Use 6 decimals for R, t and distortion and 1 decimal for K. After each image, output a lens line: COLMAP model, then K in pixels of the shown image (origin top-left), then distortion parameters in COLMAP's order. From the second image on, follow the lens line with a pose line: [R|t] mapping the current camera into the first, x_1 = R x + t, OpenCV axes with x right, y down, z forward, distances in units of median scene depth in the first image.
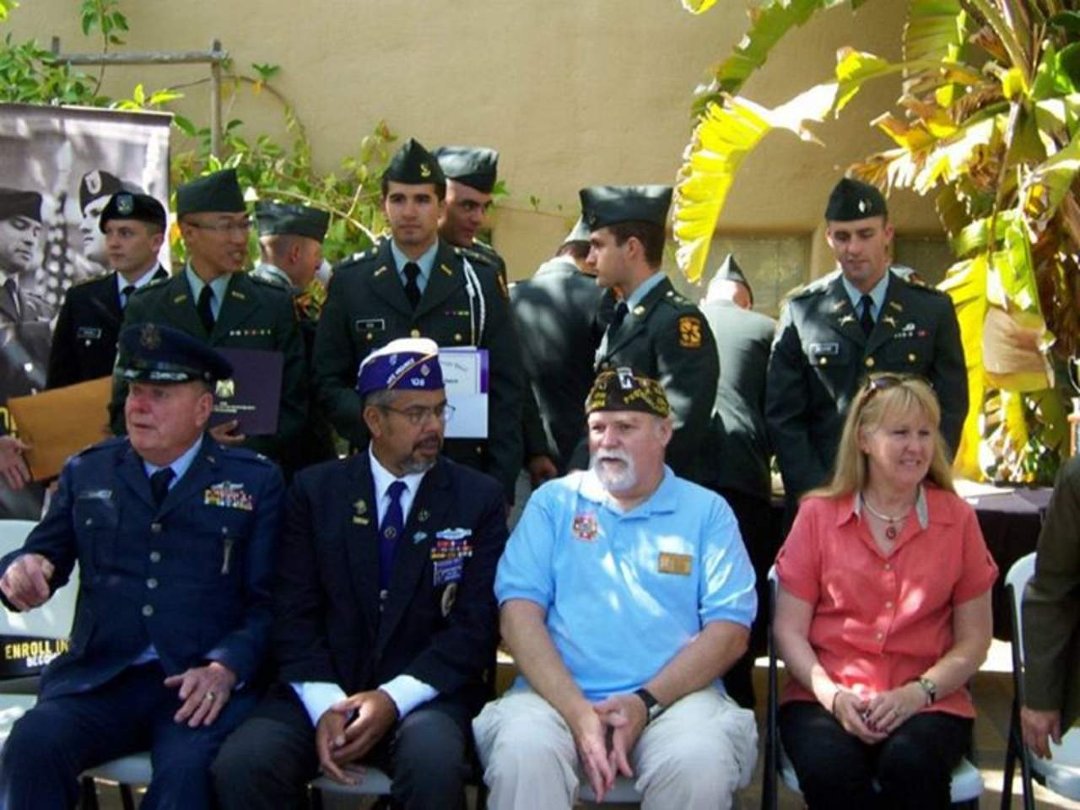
lens RADIAL K [[1465.3, 0, 551.4], [0, 1465.3, 403.4], [0, 0, 1]] dist [-0.073660, 0.122745]
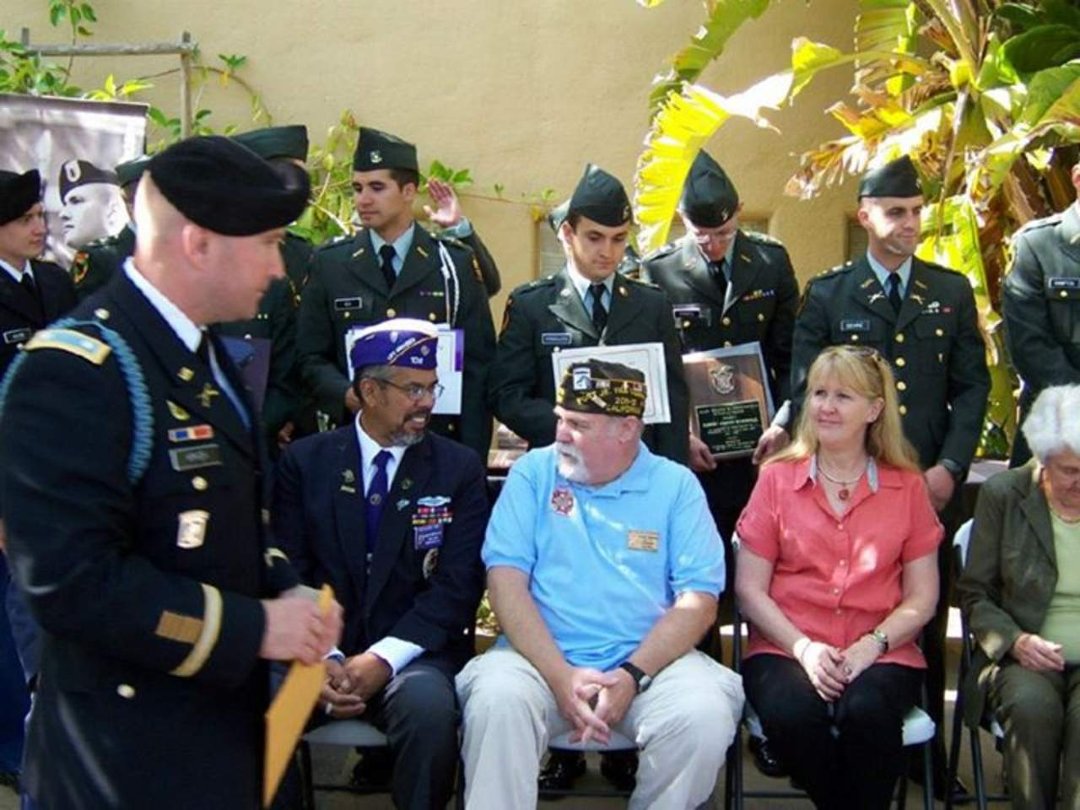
lens RADIAL K [[1465.3, 0, 551.4], [0, 1465.3, 403.4], [0, 0, 1]] dist [-0.073660, 0.122745]
pose [[0.999518, -0.007253, 0.030194, -0.008319], [0.007061, 0.999954, 0.006459, 0.007553], [-0.030239, -0.006243, 0.999523, -0.034219]]
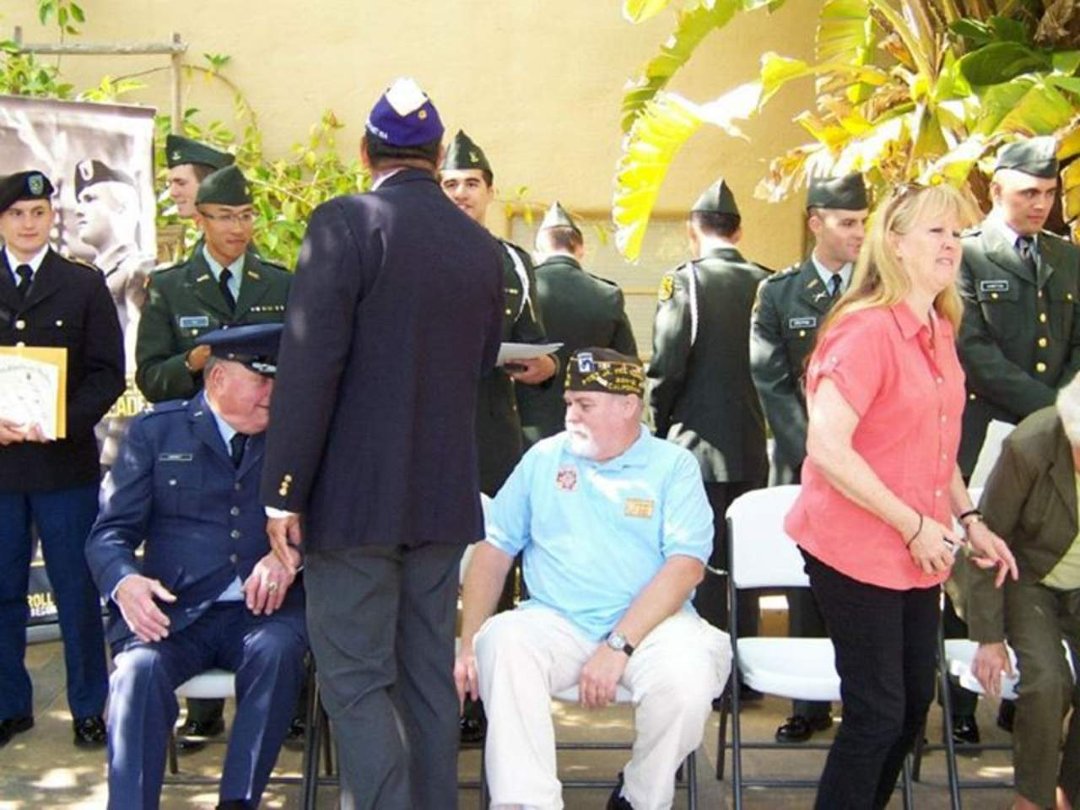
lens RADIAL K [[1465.3, 0, 551.4], [0, 1465.3, 403.4], [0, 0, 1]] dist [-0.073660, 0.122745]
pose [[0.997070, -0.005776, 0.076279, -0.050351], [0.004568, 0.999862, 0.016001, 0.005501], [-0.076361, -0.015606, 0.996958, -0.099875]]
